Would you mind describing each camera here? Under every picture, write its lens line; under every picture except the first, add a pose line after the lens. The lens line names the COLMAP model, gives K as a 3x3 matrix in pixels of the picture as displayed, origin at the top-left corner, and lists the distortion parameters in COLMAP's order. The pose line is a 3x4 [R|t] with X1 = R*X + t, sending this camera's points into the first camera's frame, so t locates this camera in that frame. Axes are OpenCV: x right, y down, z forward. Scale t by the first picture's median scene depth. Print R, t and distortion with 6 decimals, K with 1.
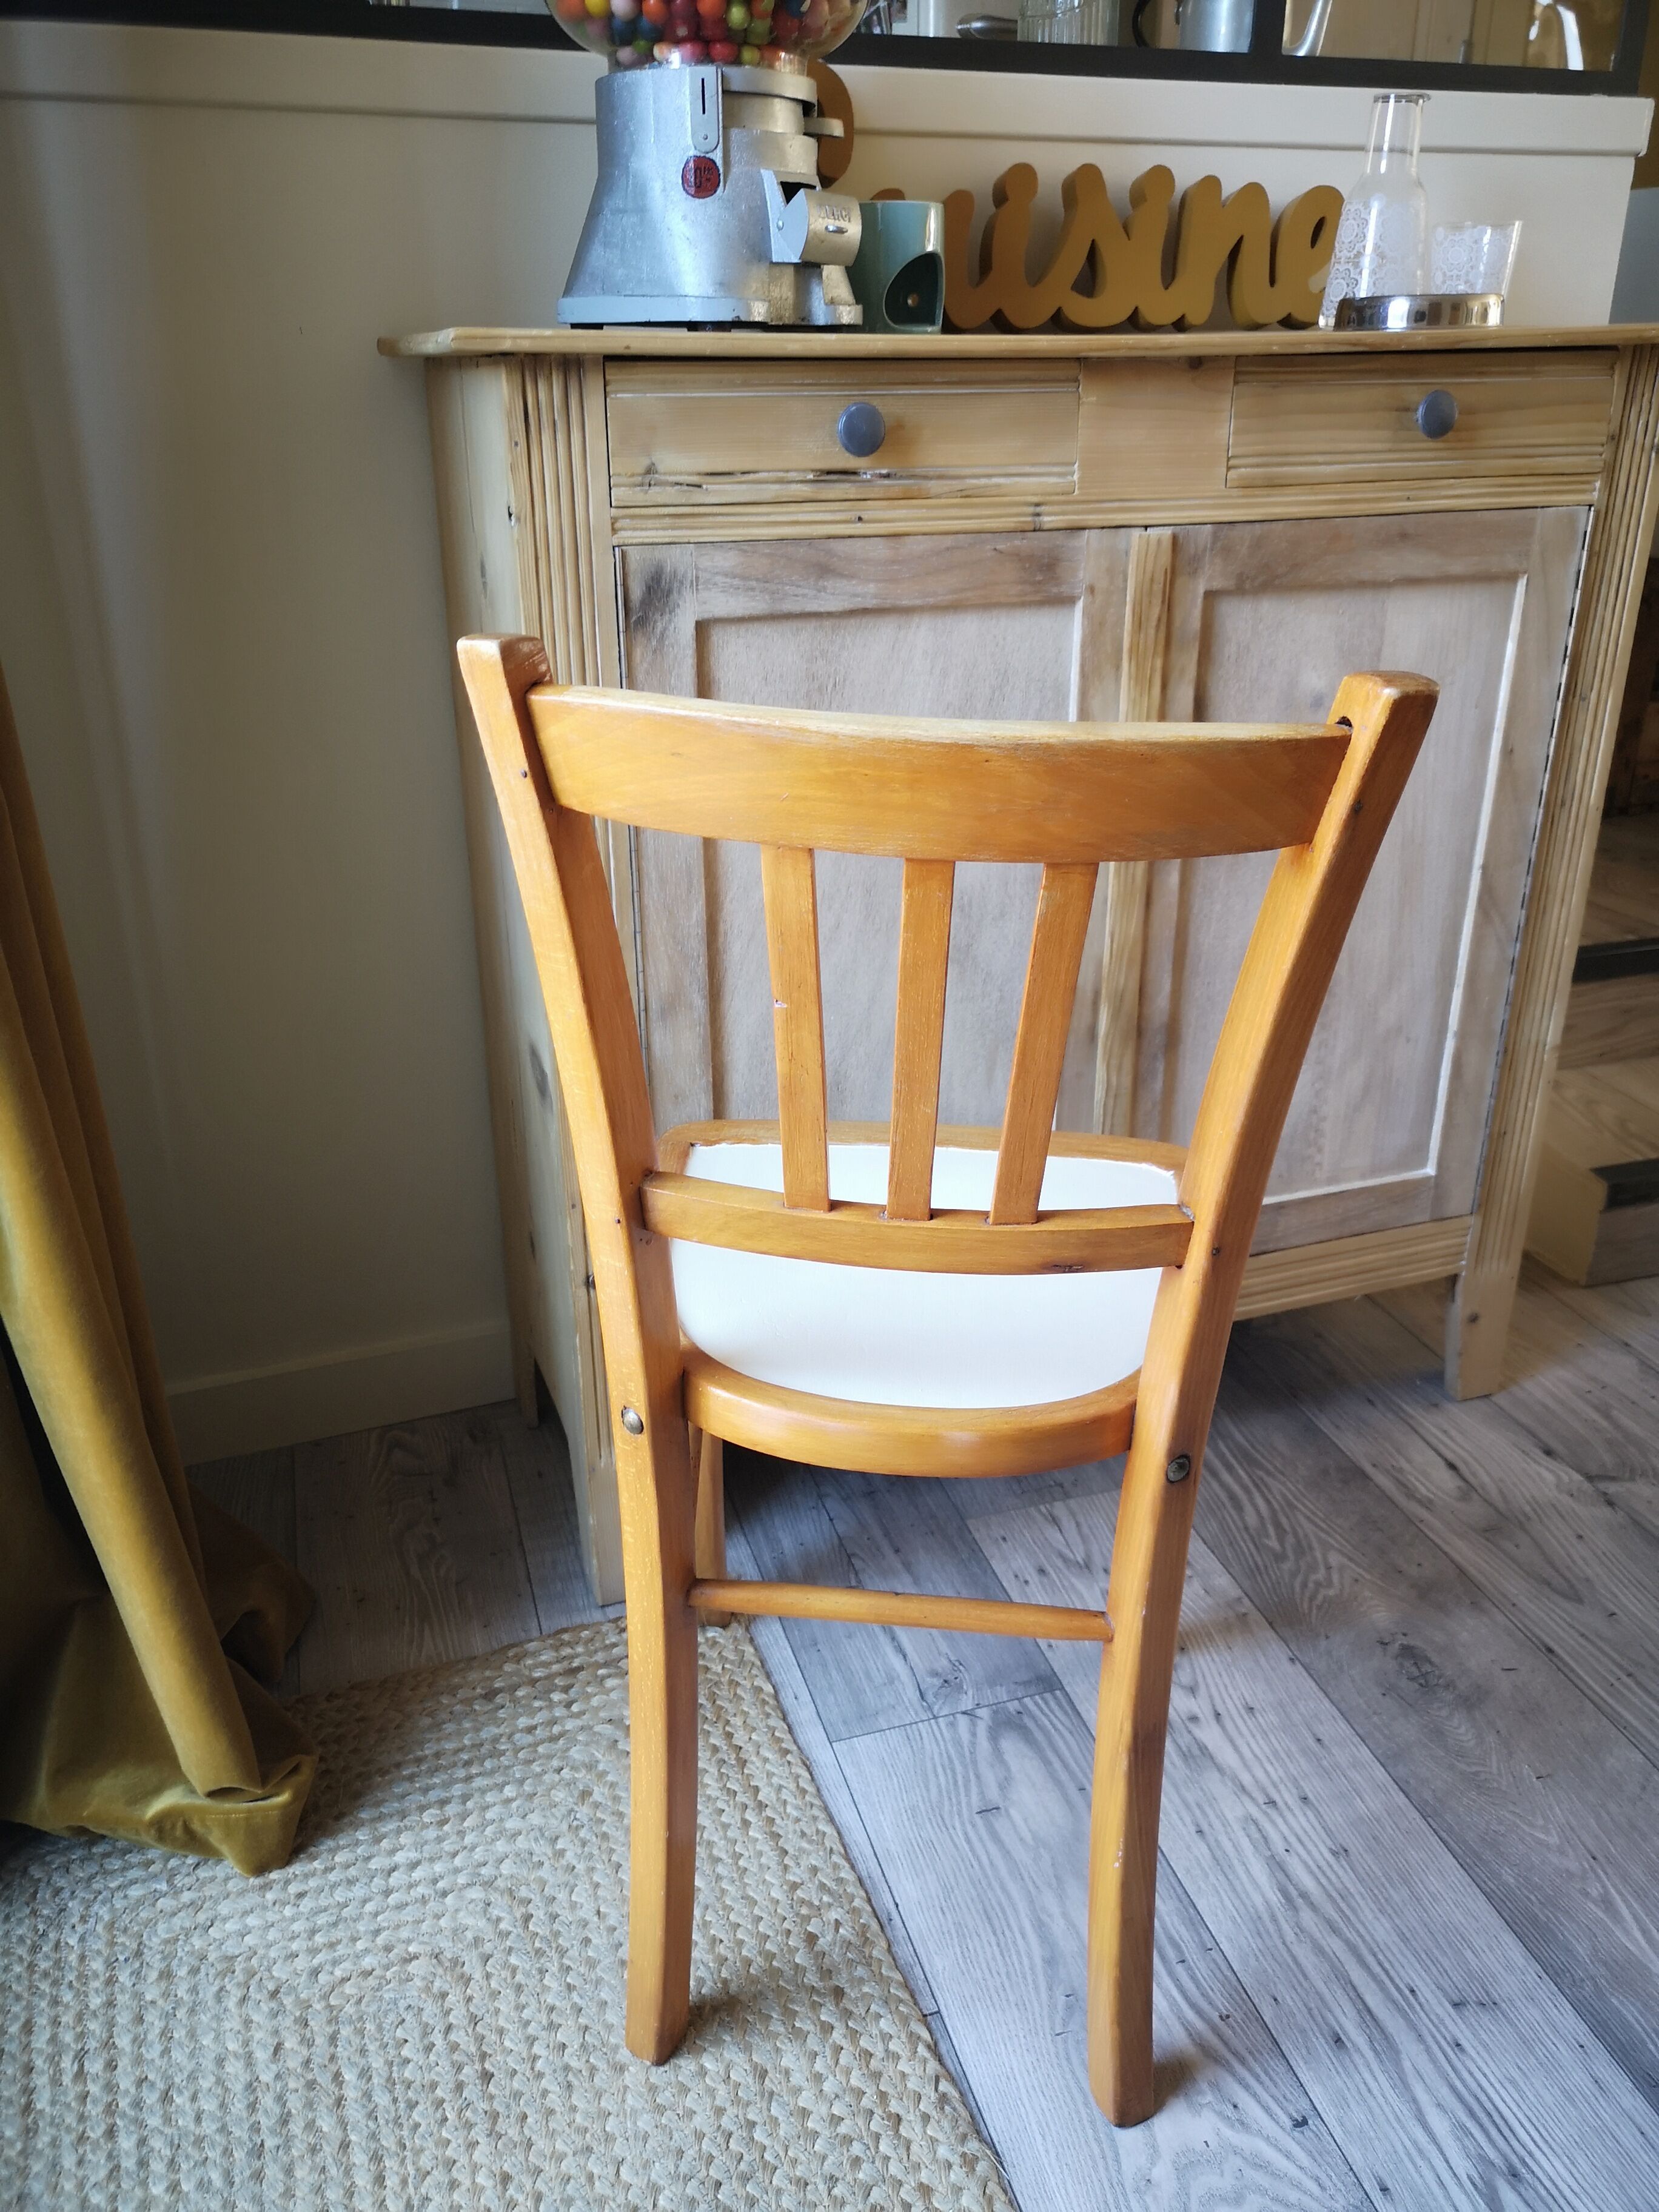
lens RADIAL K [[1747.8, 0, 842.7], [0, 1747.8, 1090.7], [0, 0, 1]] dist [0.052596, -0.052519]
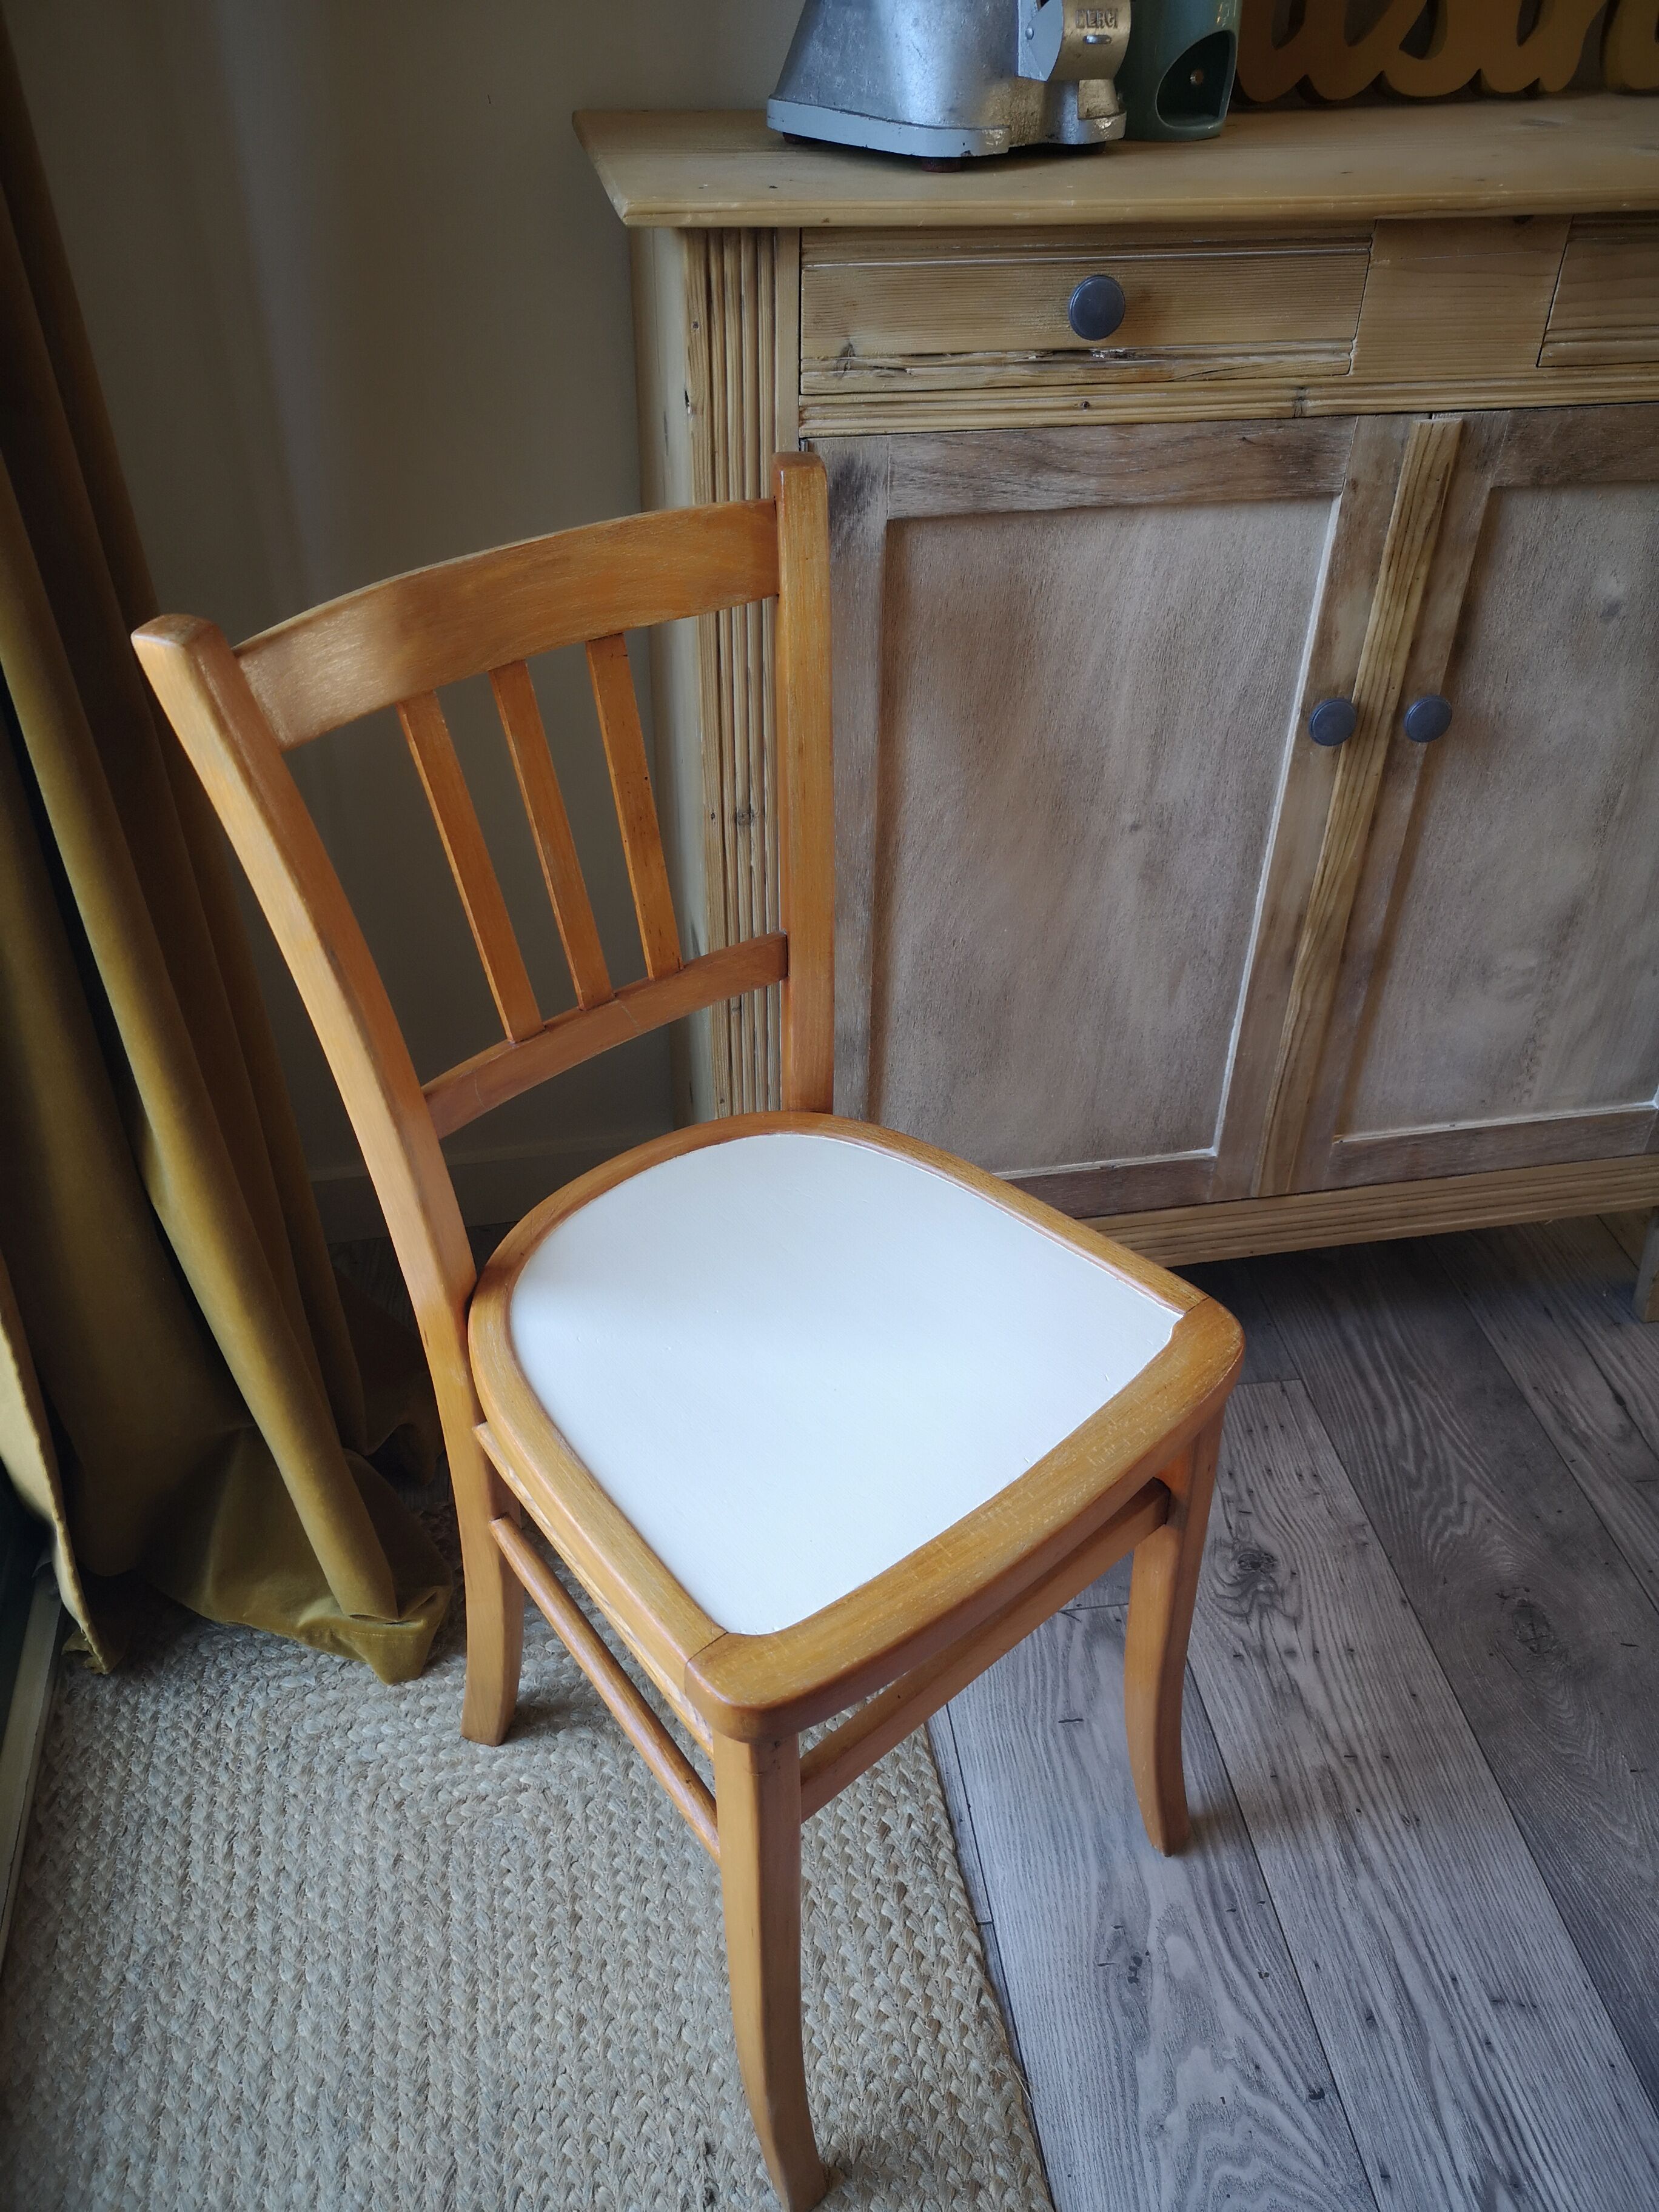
lens RADIAL K [[1747.8, 0, 838.5], [0, 1747.8, 1097.7], [0, 0, 1]] dist [0.052596, -0.052519]
pose [[0.986129, 0.112857, -0.121708, 0.031990], [-0.081270, 0.967661, 0.238802, -0.184165], [0.144722, -0.225598, 0.963411, 0.063360]]
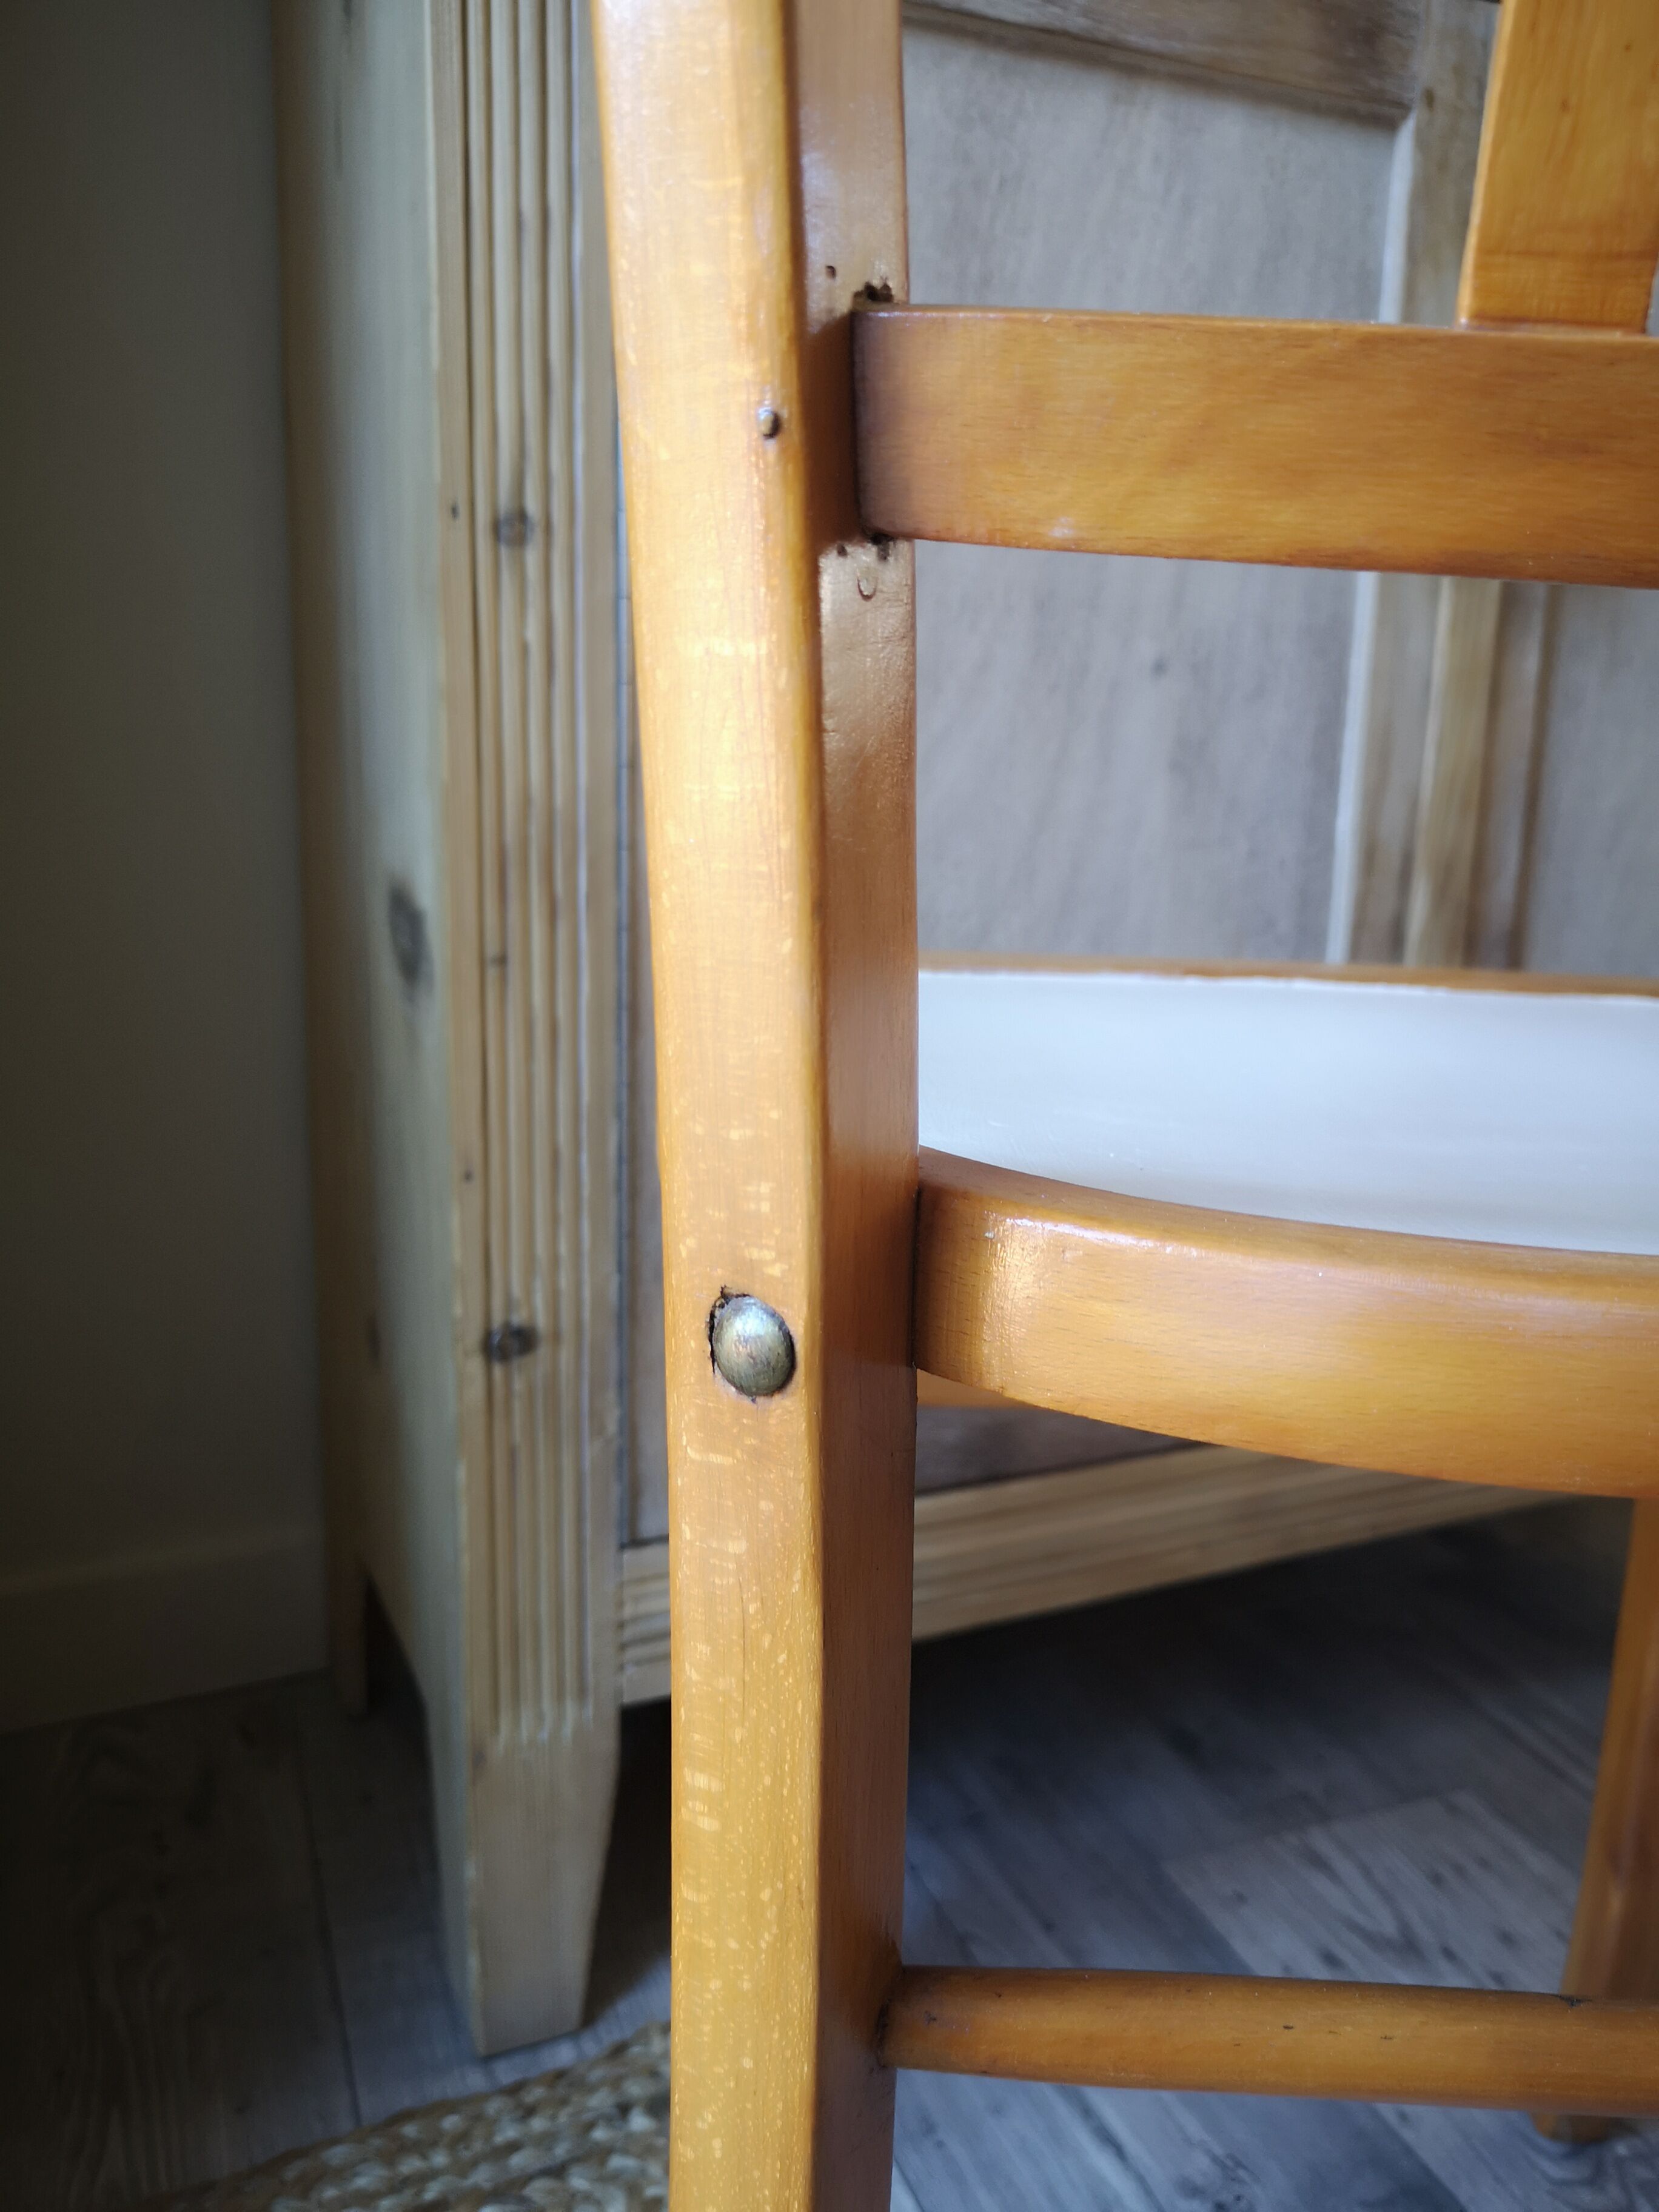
lens RADIAL K [[1747.8, 0, 833.9], [0, 1747.8, 1113.8], [0, 0, 1]] dist [0.052596, -0.052519]
pose [[0.996734, 0.010837, 0.080024, -0.095399], [0.004997, 0.980780, -0.195055, 0.152074], [-0.080600, 0.194818, 0.977522, 0.529261]]
